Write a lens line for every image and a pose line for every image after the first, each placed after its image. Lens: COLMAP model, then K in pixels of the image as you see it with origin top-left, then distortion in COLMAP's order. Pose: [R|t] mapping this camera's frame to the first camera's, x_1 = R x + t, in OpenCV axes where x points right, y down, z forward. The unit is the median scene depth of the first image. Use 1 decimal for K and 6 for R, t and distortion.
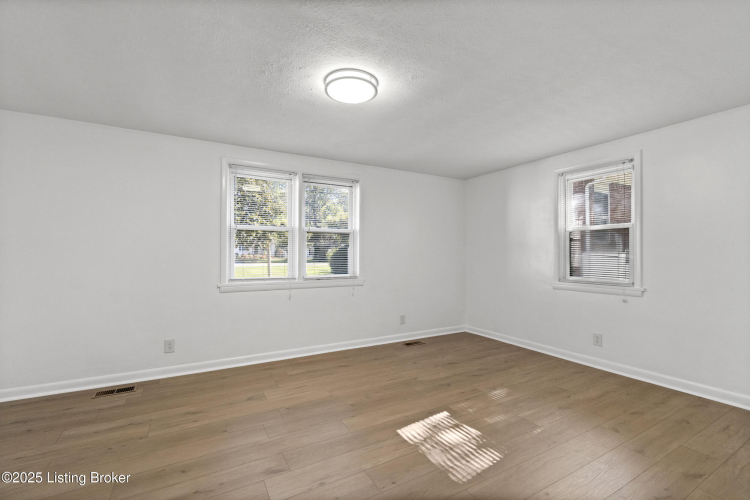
lens RADIAL K [[335.6, 0, 374.5], [0, 335.6, 251.0], [0, 0, 1]] dist [-0.001519, -0.000380]
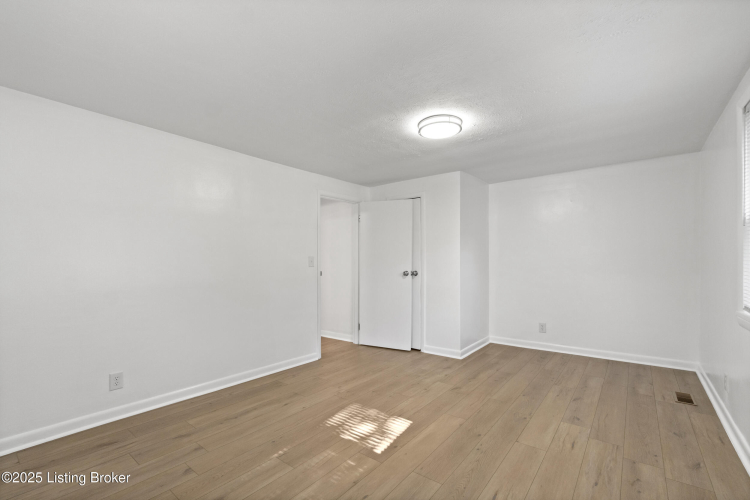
lens RADIAL K [[335.6, 0, 375.3], [0, 335.6, 253.3], [0, 0, 1]] dist [-0.001519, -0.000380]
pose [[-0.930608, -0.007691, -0.365938, 0.583285], [0.006155, 0.999309, -0.036656, 0.011087], [0.365967, -0.036365, -0.929917, 1.969623]]
